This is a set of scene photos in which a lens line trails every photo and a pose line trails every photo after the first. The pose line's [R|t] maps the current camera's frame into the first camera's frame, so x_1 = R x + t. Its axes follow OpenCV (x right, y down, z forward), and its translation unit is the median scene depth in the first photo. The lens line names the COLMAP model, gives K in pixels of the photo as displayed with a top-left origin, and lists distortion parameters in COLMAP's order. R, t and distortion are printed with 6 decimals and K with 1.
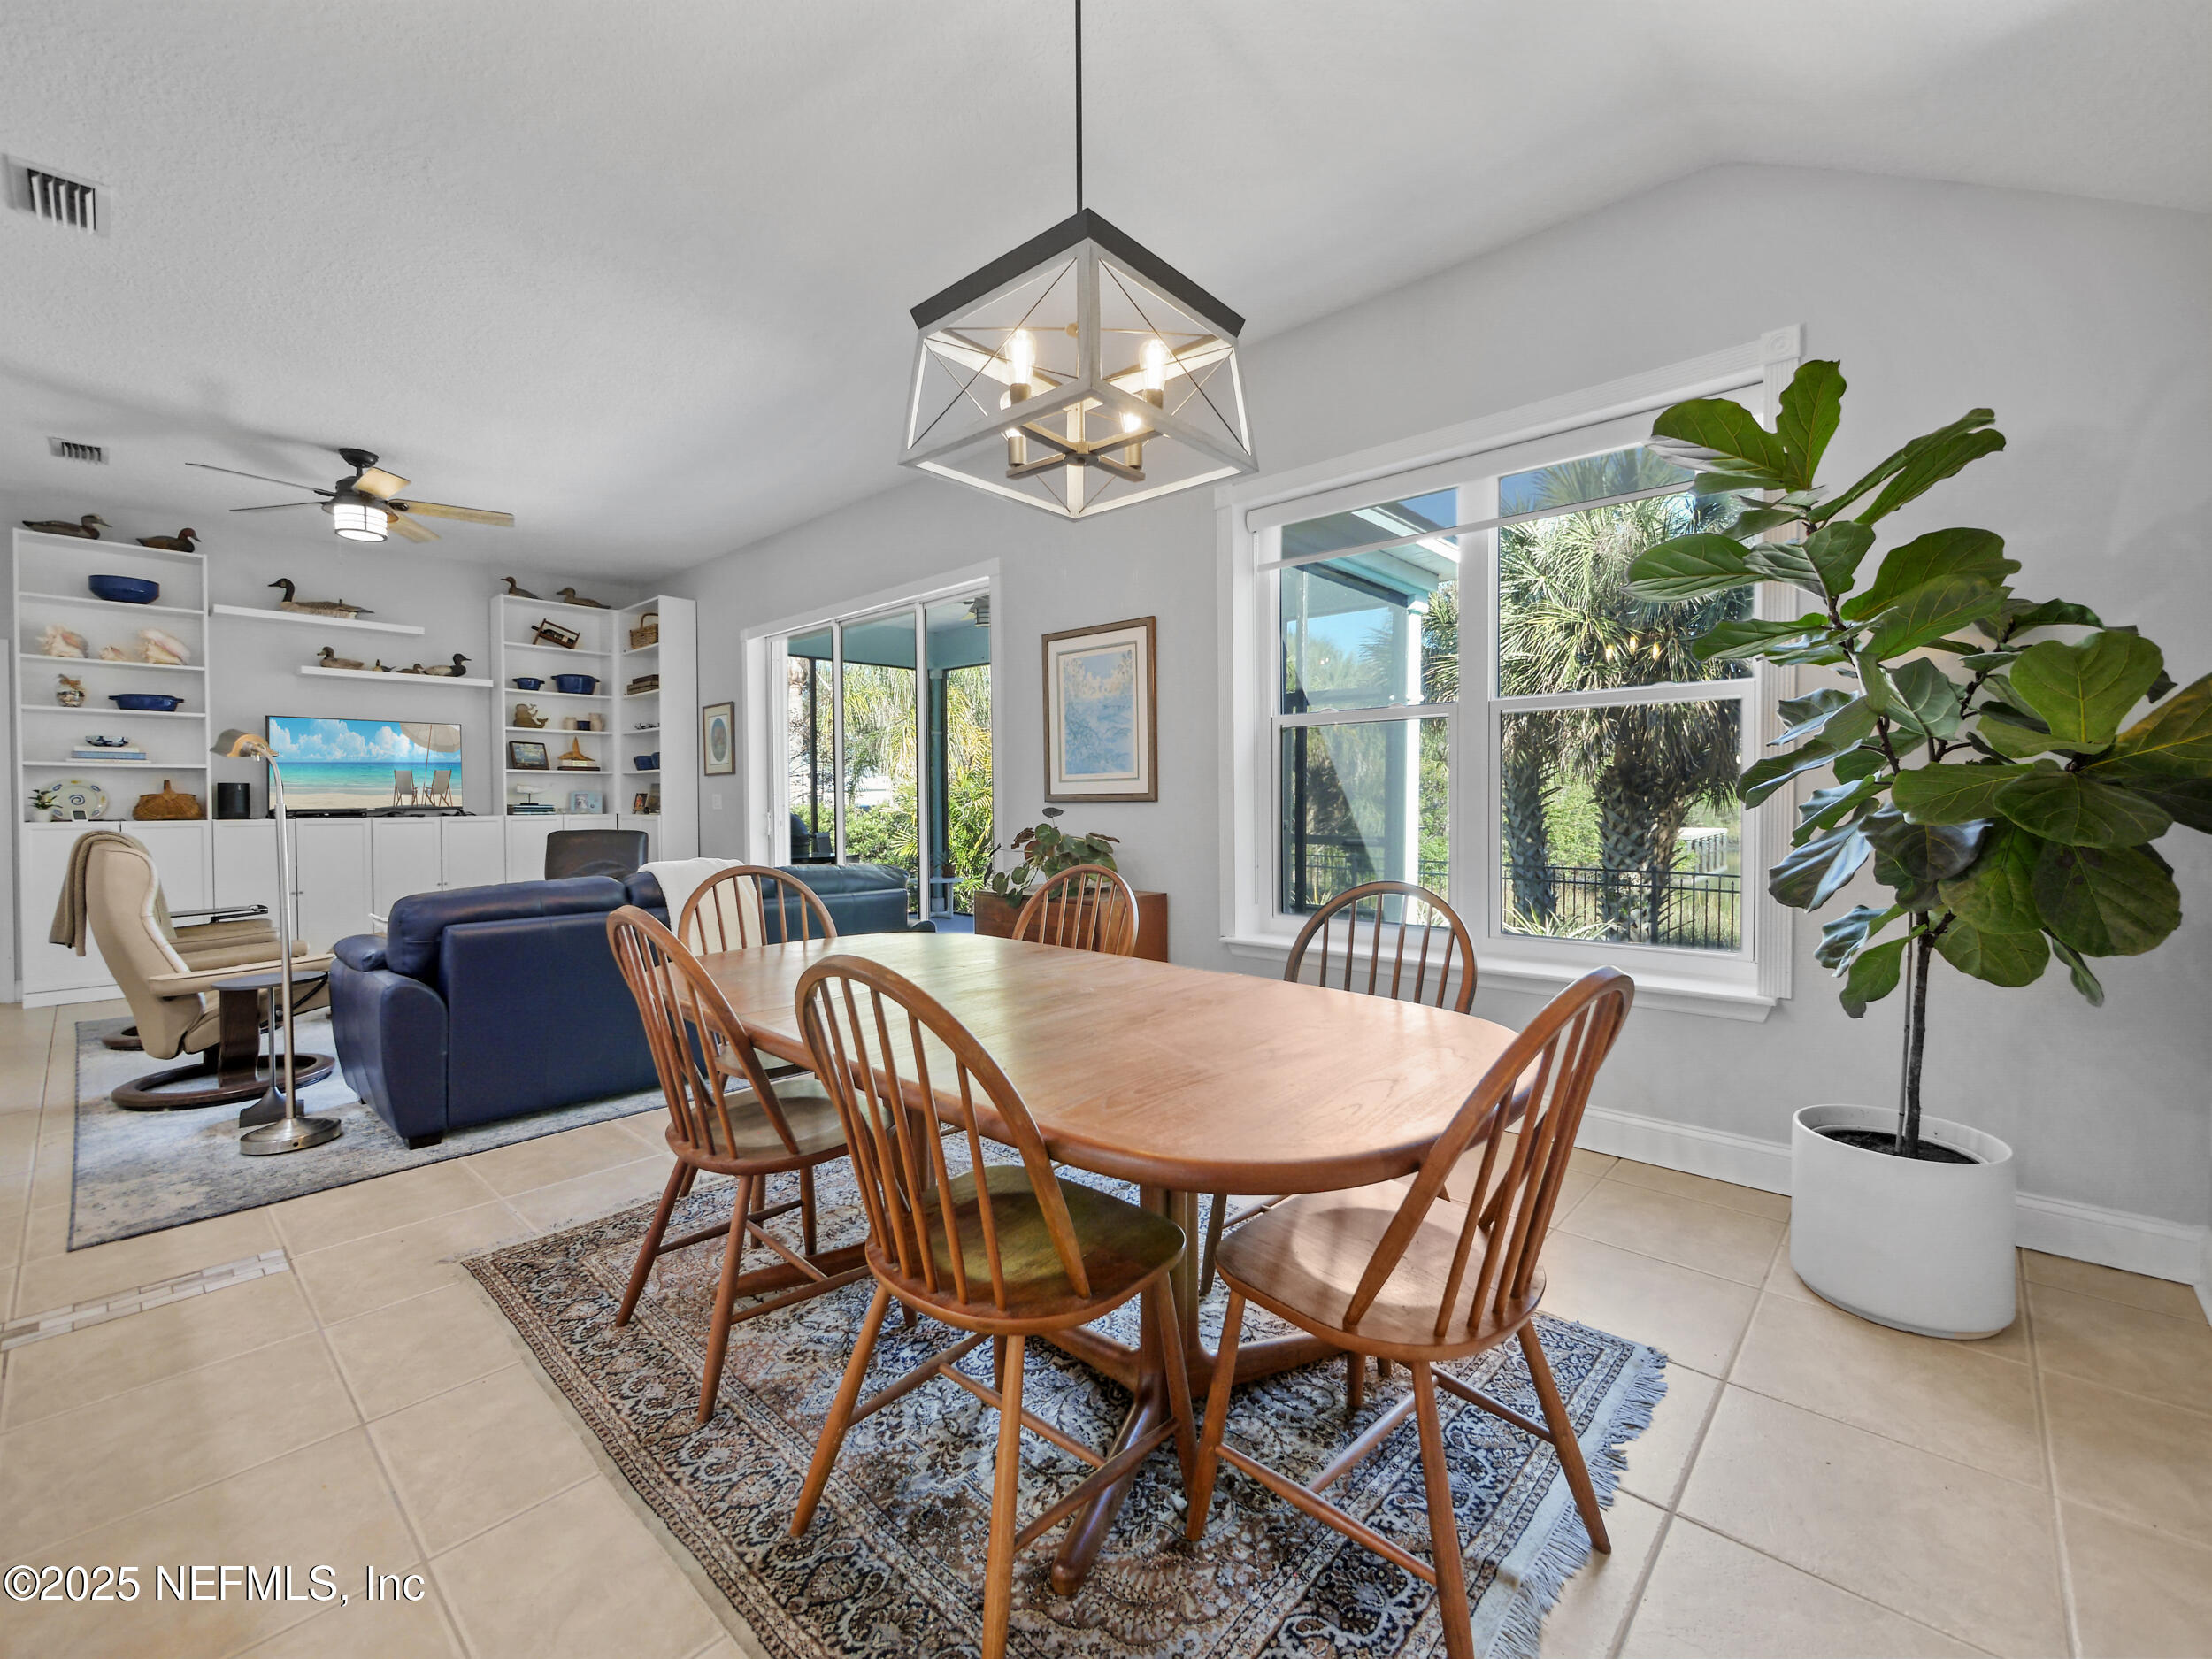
lens RADIAL K [[936.0, 0, 1102.1], [0, 936.0, 820.7], [0, 0, 1]] dist [-0.001483, -0.000754]
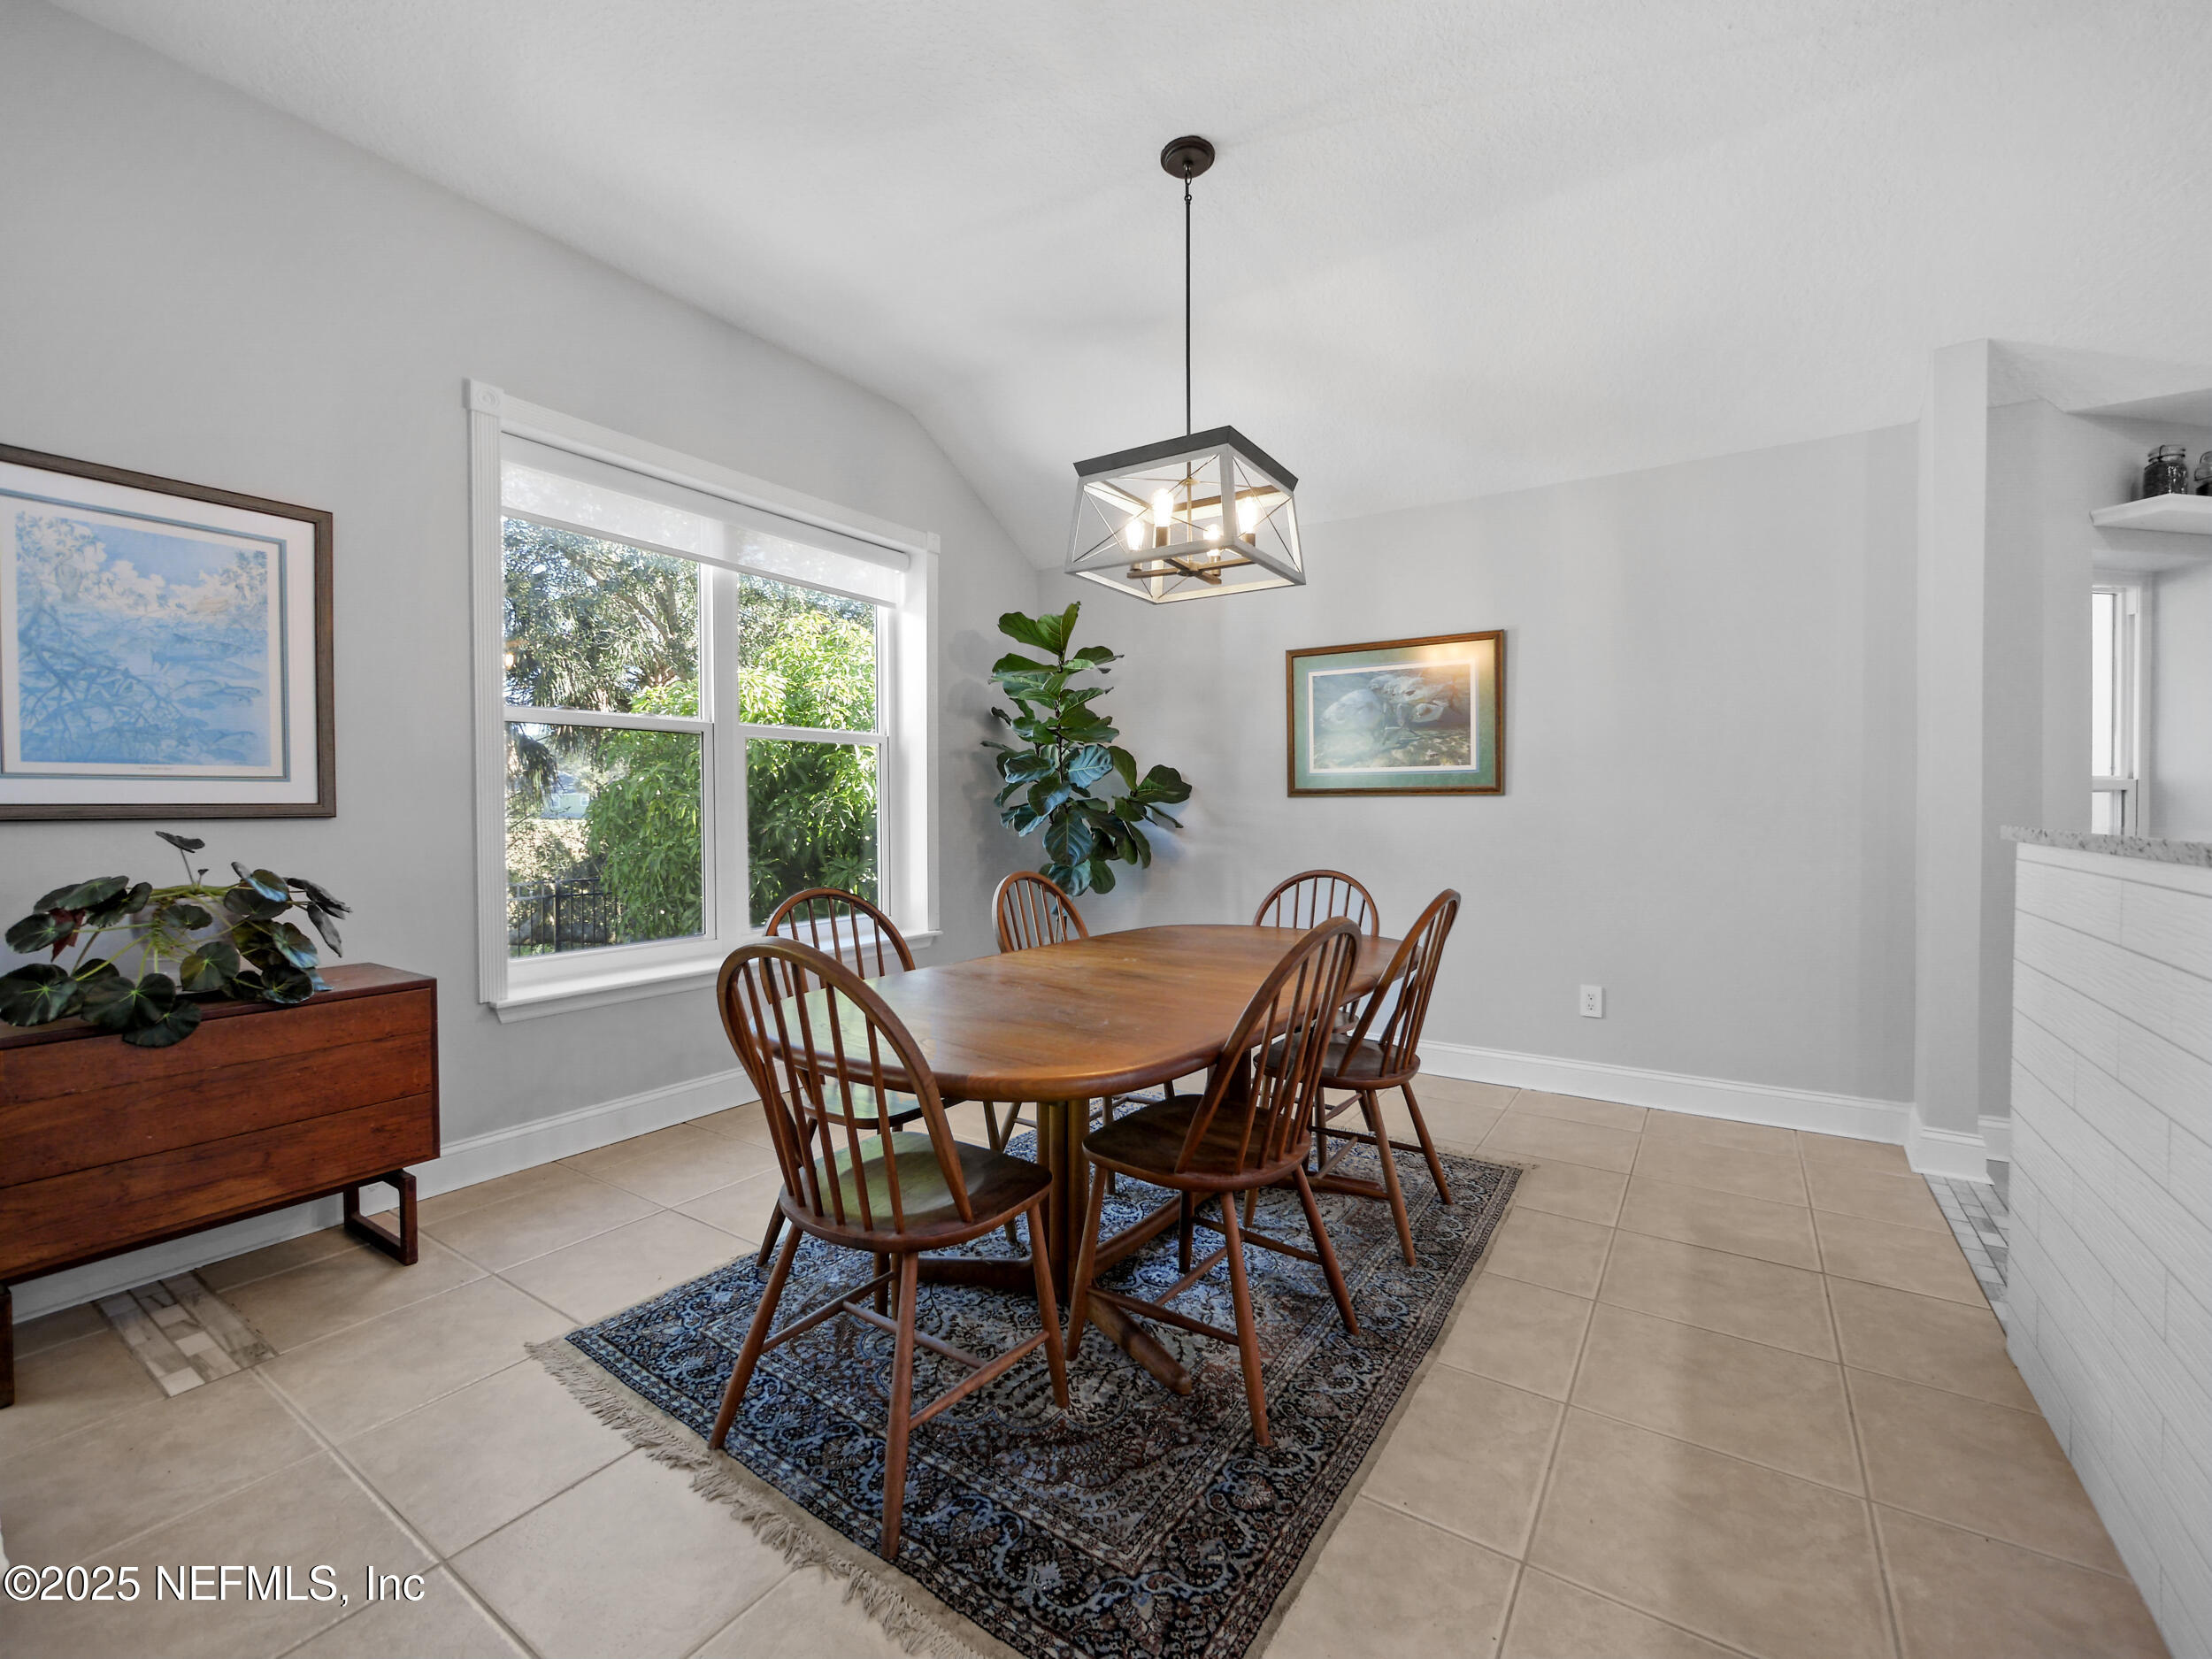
lens RADIAL K [[936.0, 0, 1111.2], [0, 936.0, 816.9], [0, 0, 1]] dist [-0.001483, -0.000754]
pose [[-0.156920, -0.004189, 0.987602, -0.602017], [0.030345, 0.999498, 0.009061, -0.010496], [-0.987145, 0.031390, -0.156715, 0.573997]]
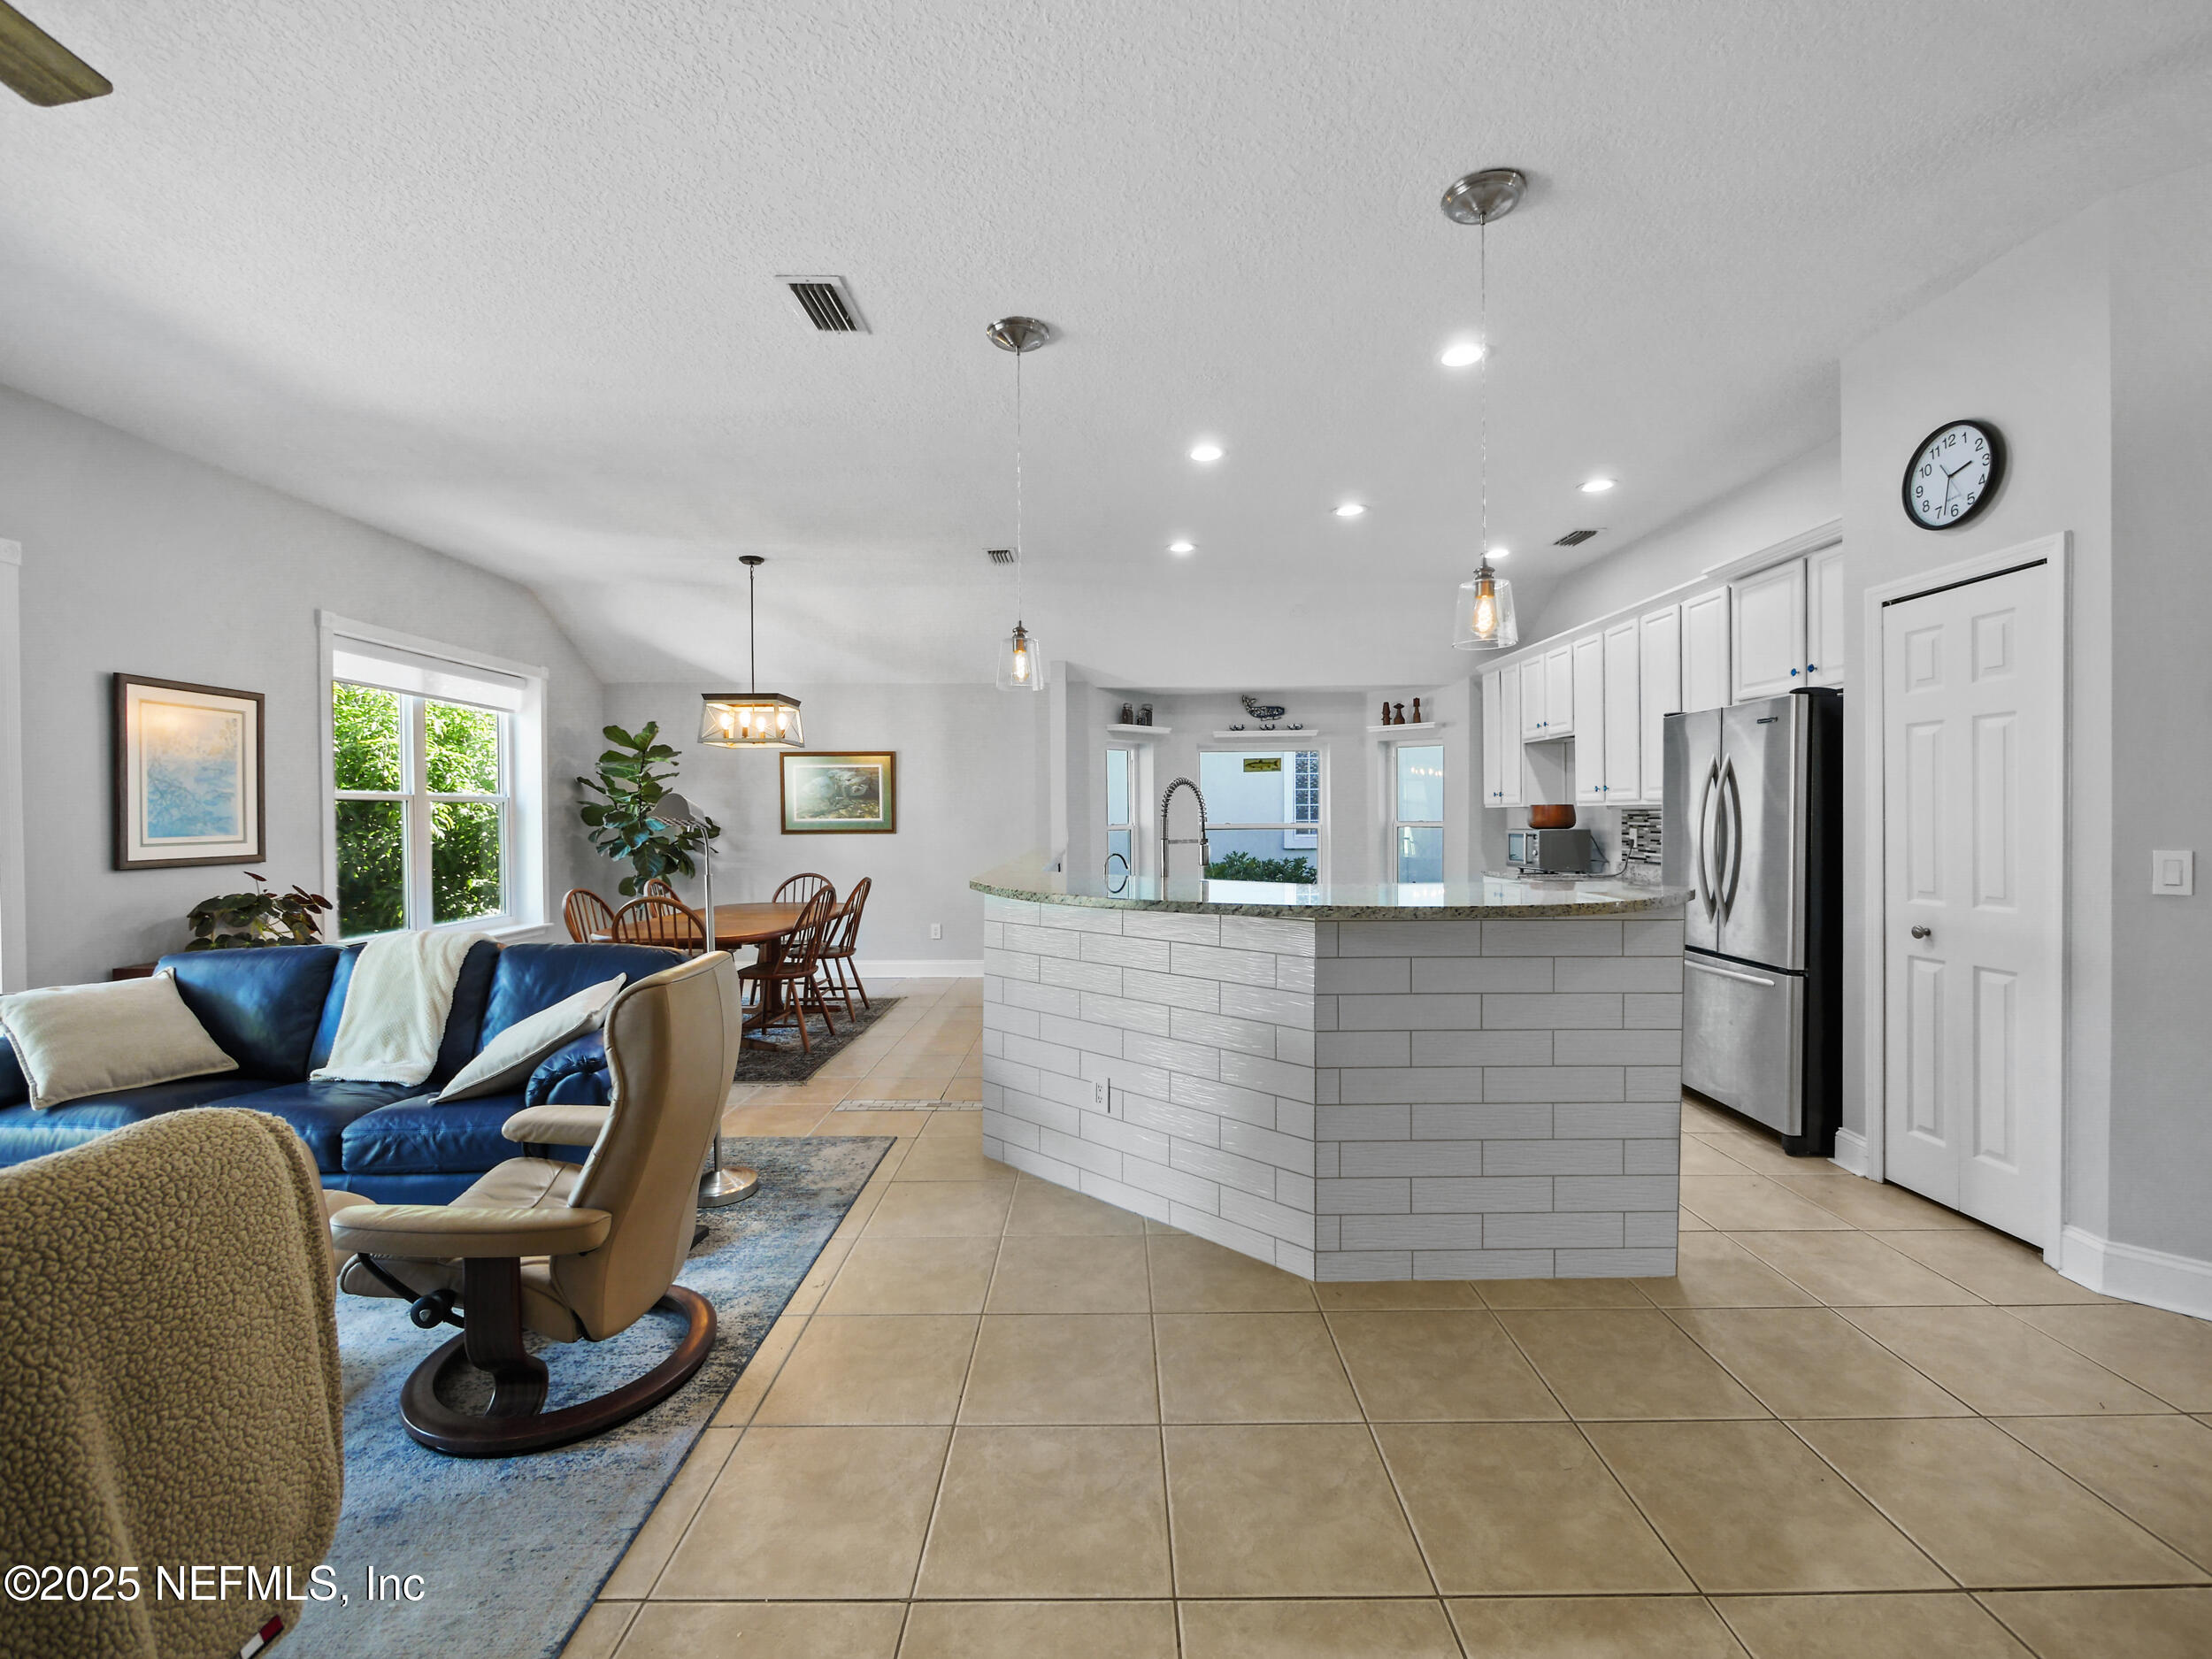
lens RADIAL K [[936.0, 0, 1110.2], [0, 936.0, 821.1], [0, 0, 1]] dist [-0.001483, -0.000754]
pose [[-0.677693, 0.006613, 0.735315, -1.377154], [0.030575, 0.999348, 0.019191, -0.056954], [-0.734709, 0.035488, -0.677454, 0.975800]]
